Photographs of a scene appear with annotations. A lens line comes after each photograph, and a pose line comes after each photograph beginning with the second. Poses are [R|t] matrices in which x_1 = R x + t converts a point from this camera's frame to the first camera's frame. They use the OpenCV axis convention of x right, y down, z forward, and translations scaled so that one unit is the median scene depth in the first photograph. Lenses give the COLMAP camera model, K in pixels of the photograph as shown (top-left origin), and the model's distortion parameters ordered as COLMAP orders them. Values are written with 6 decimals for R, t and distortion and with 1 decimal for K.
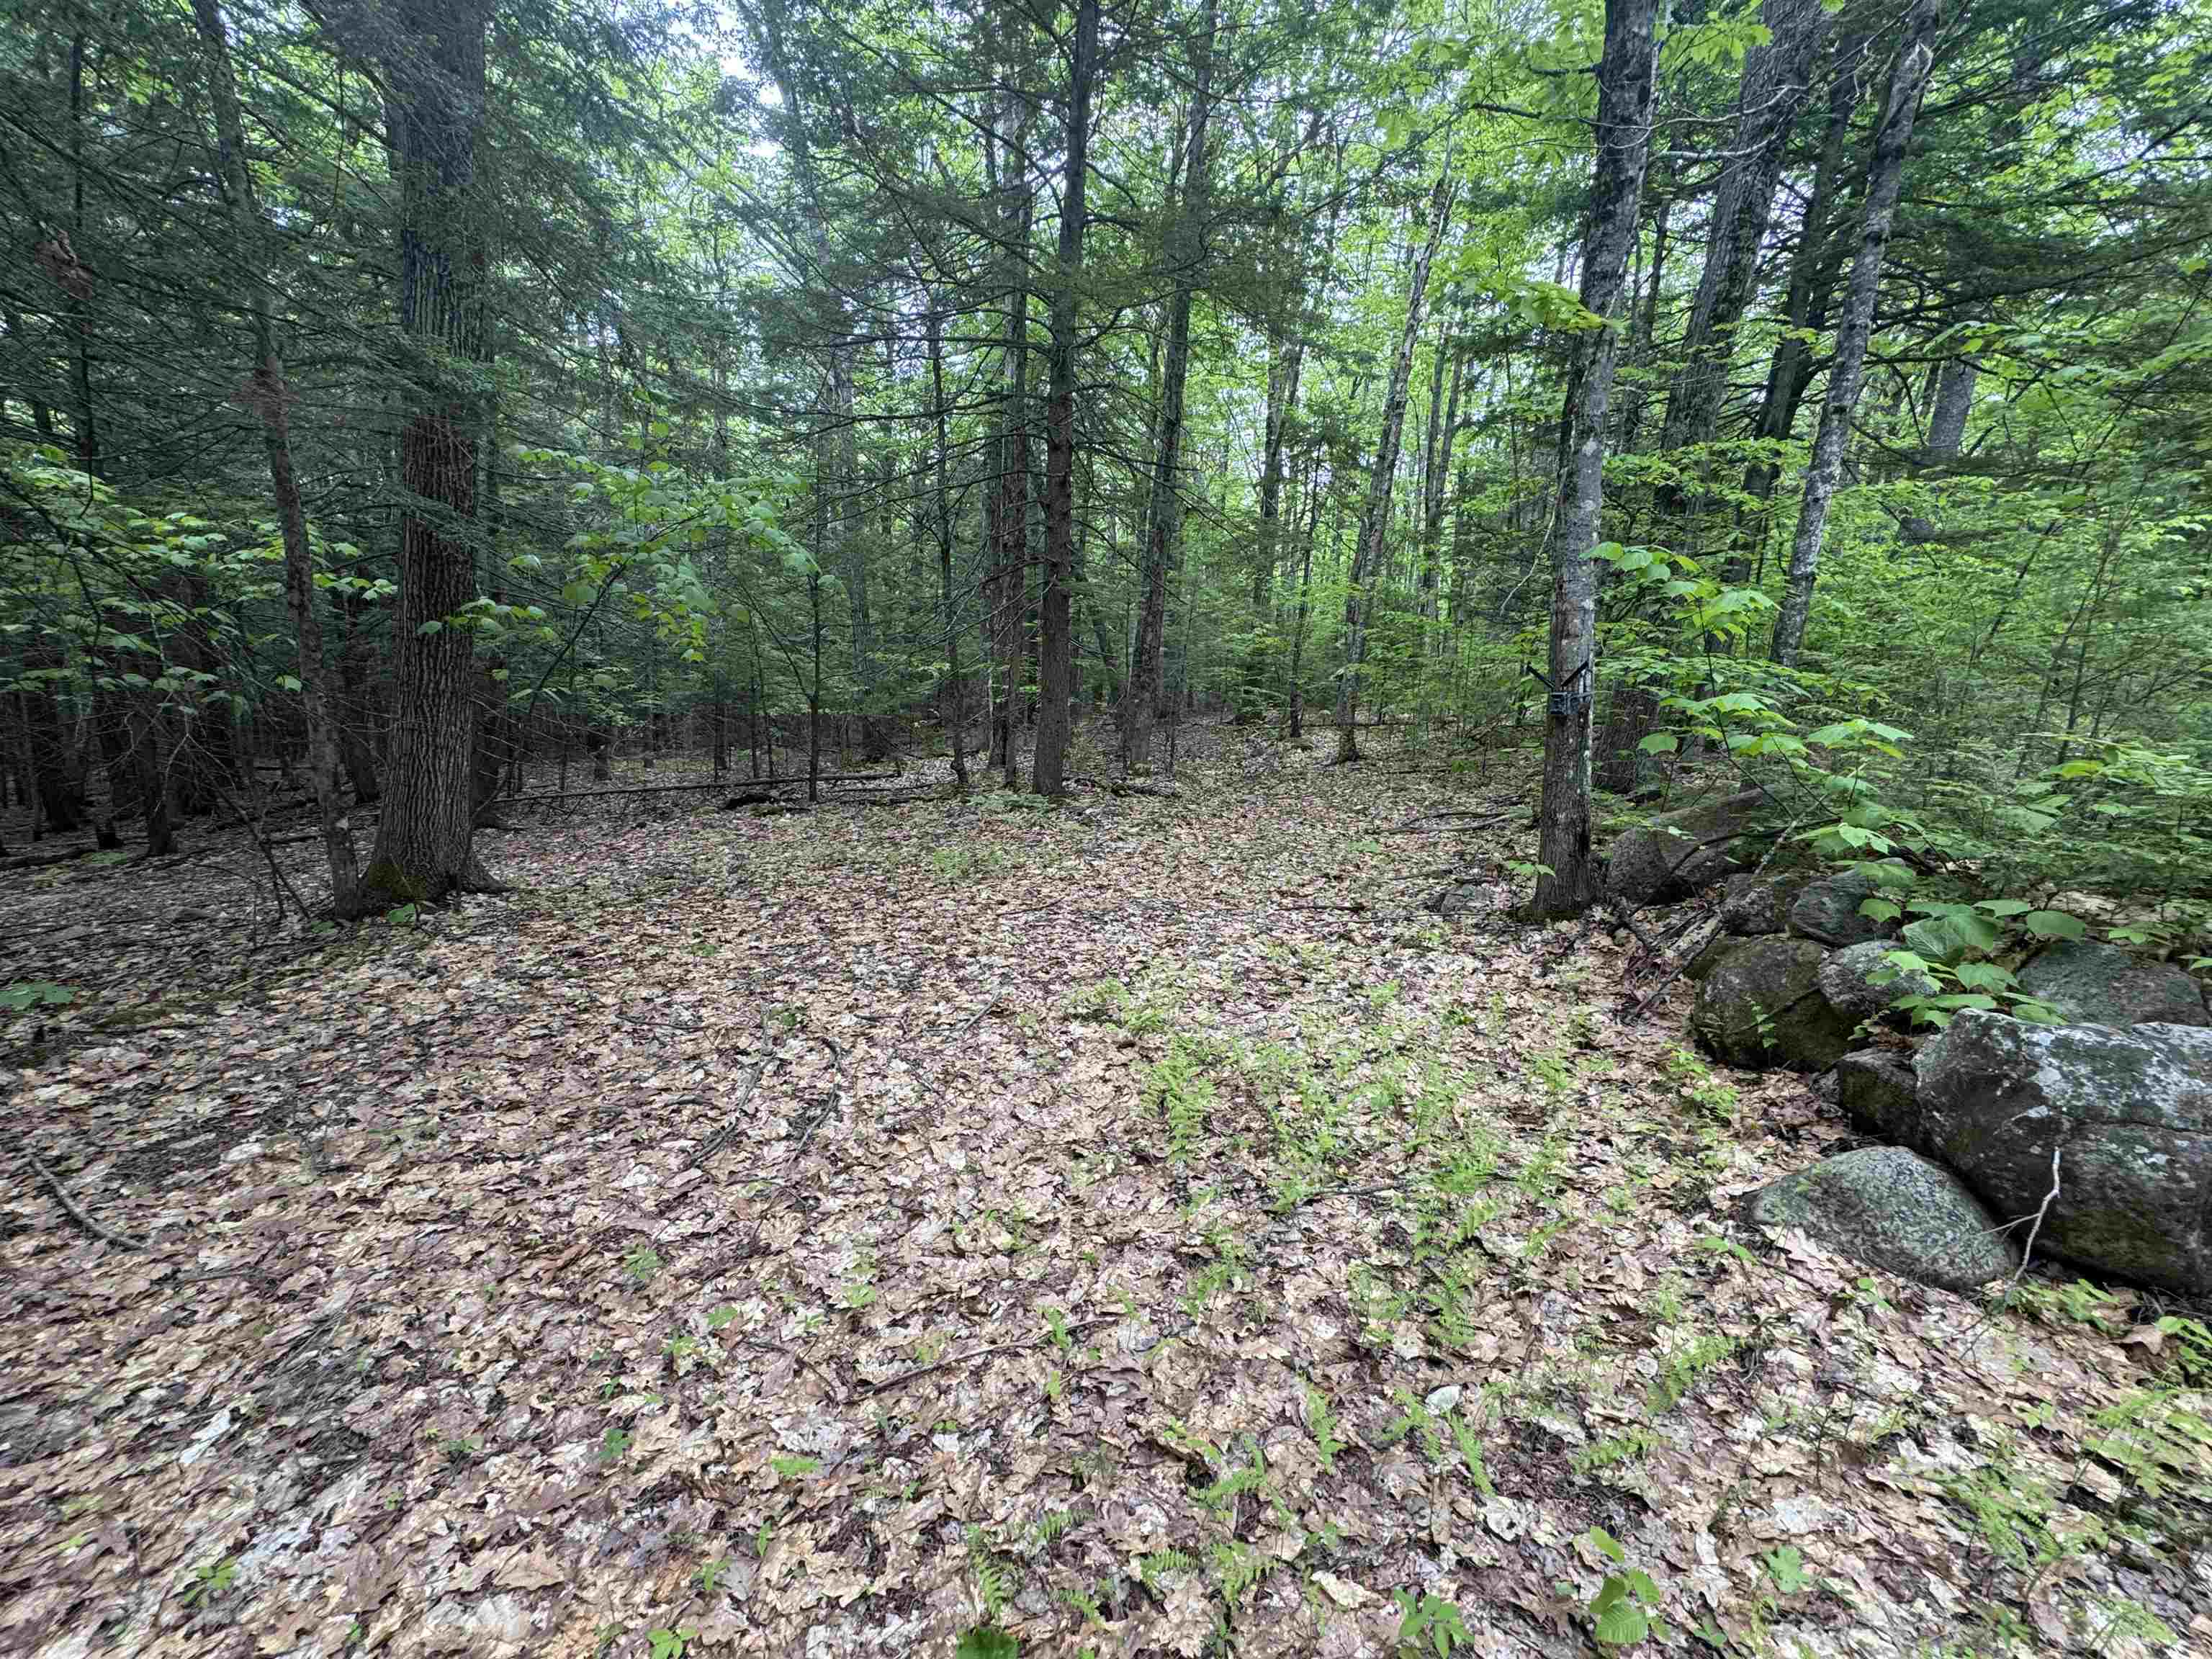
lens RADIAL K [[880.5, 0, 1108.9], [0, 880.5, 830.9], [0, 0, 1]] dist [0.001072, 0.000372]
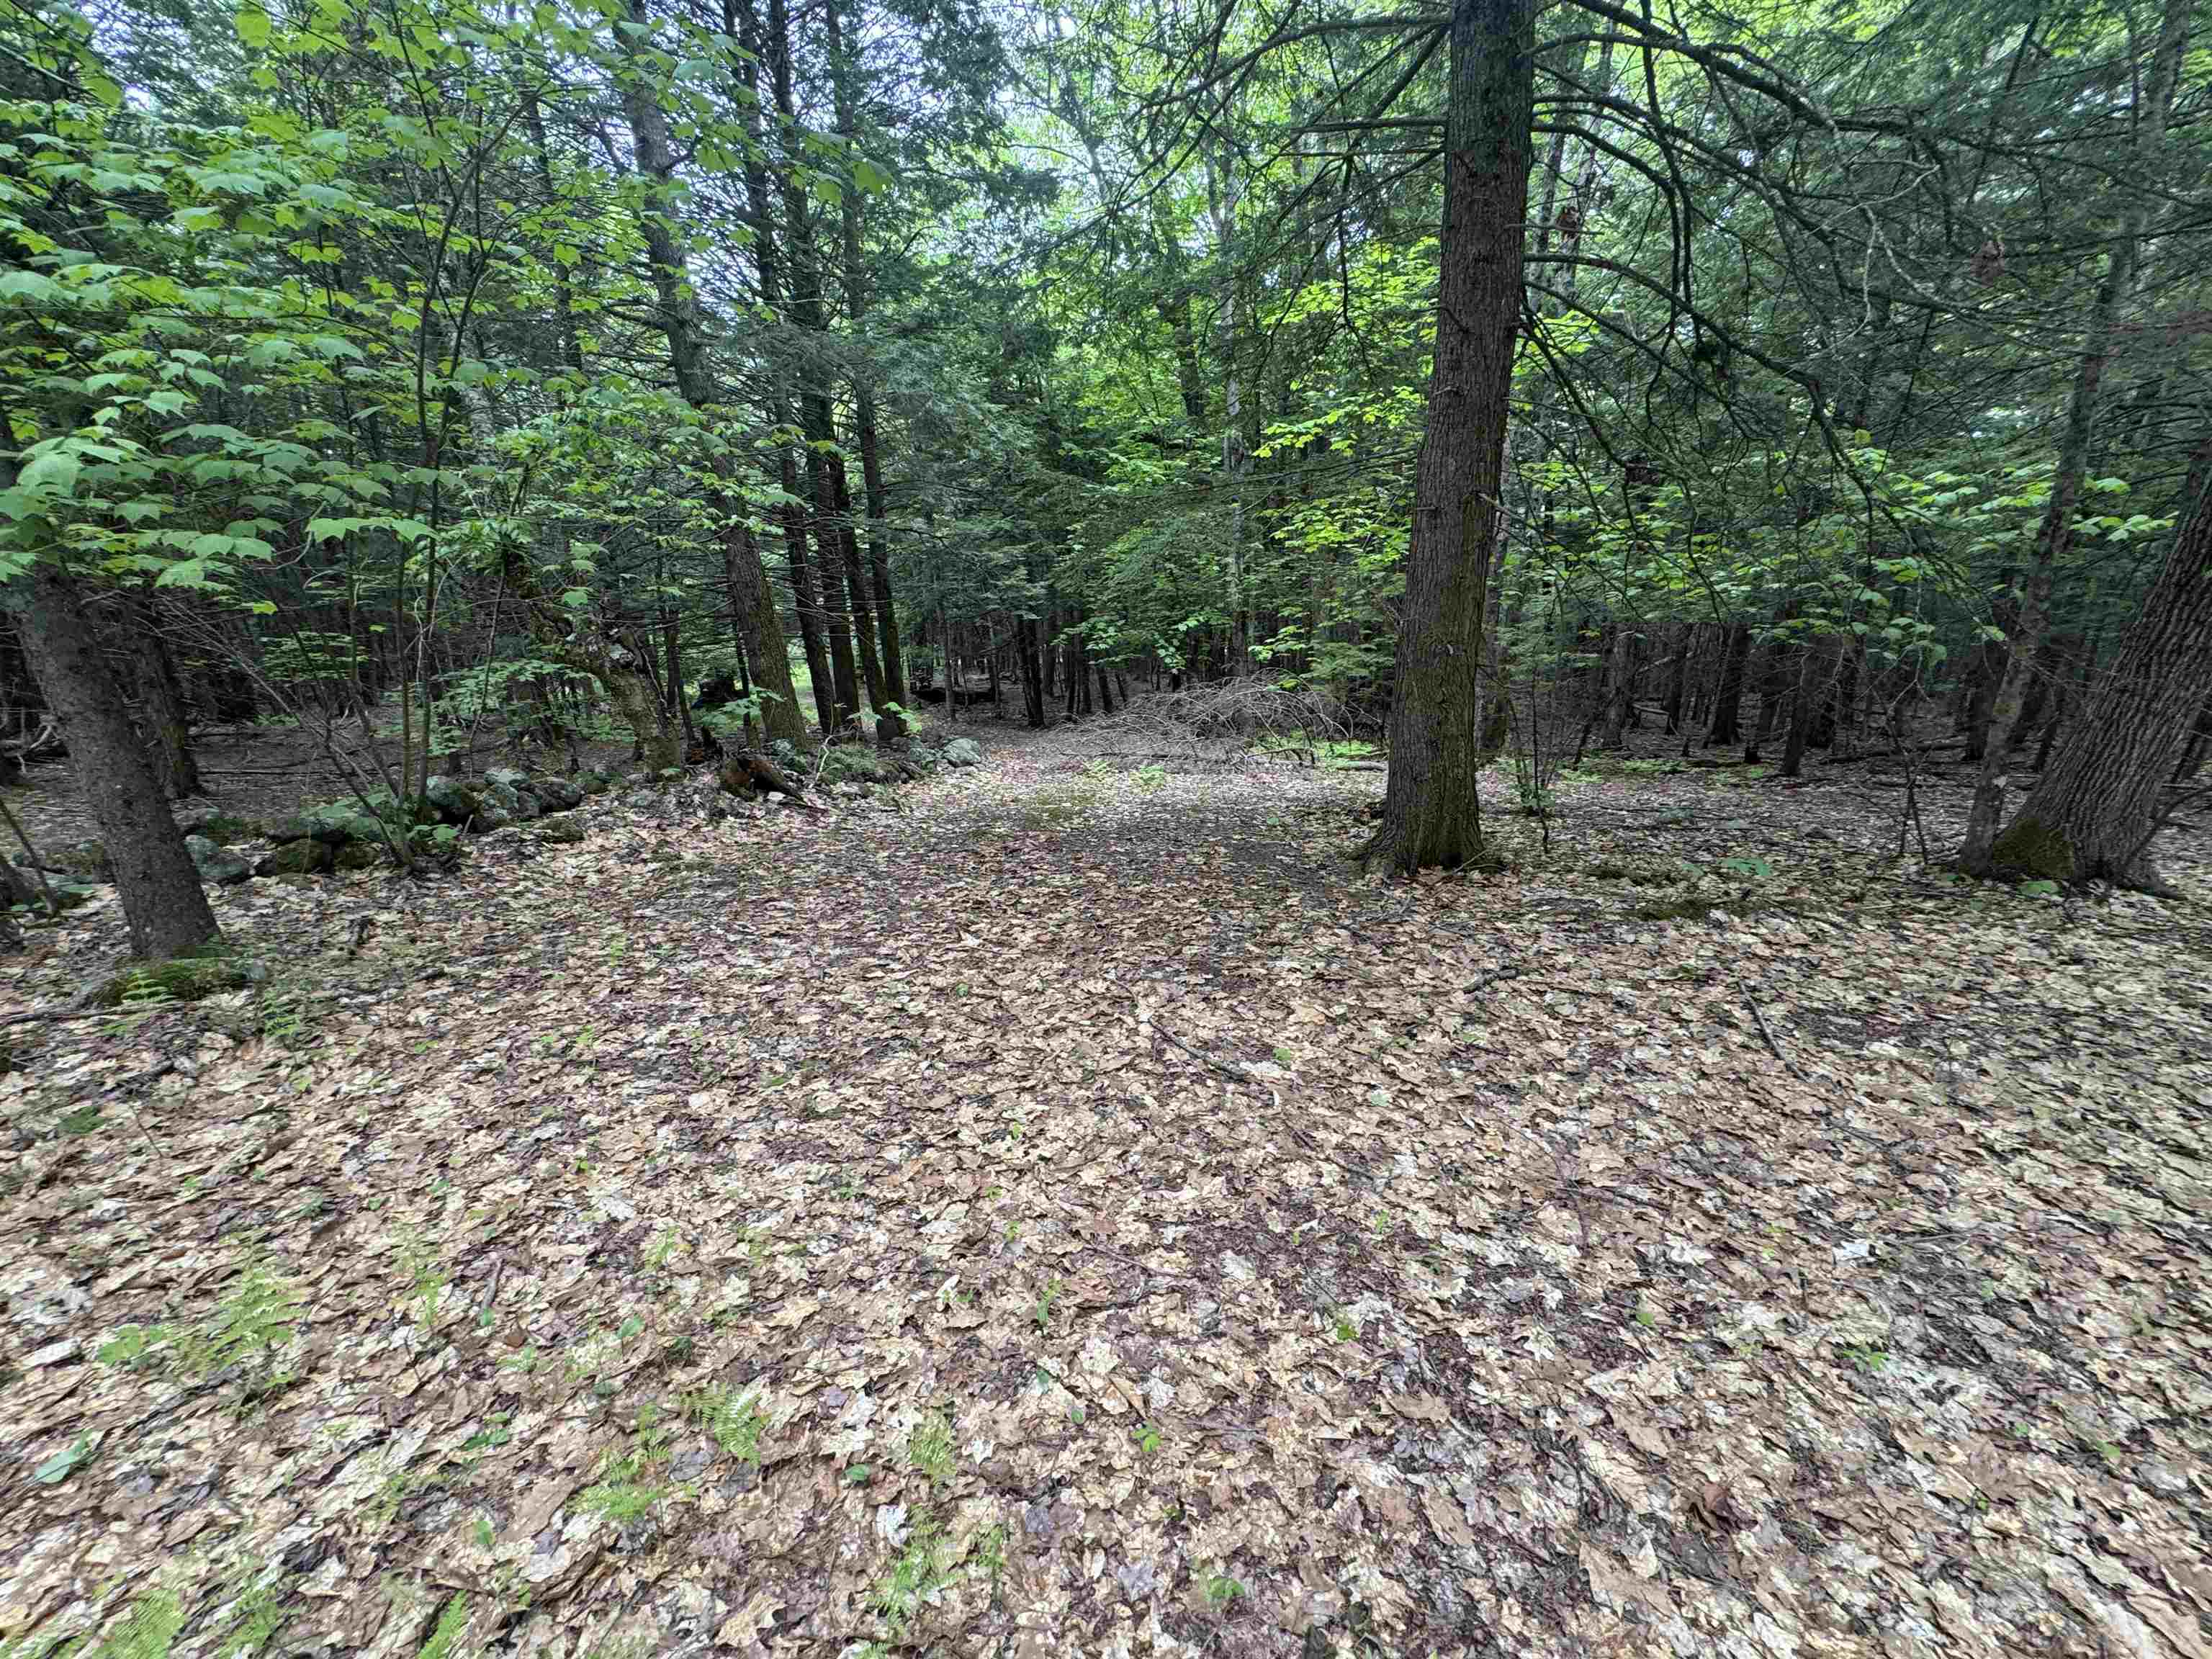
lens RADIAL K [[880.5, 0, 1108.1], [0, 880.5, 825.1], [0, 0, 1]] dist [0.001072, 0.000372]
pose [[0.101386, 0.233205, -0.967128, -0.043625], [-0.182659, 0.959974, 0.212332, 0.025490], [0.977935, 0.155127, 0.139925, -0.193218]]
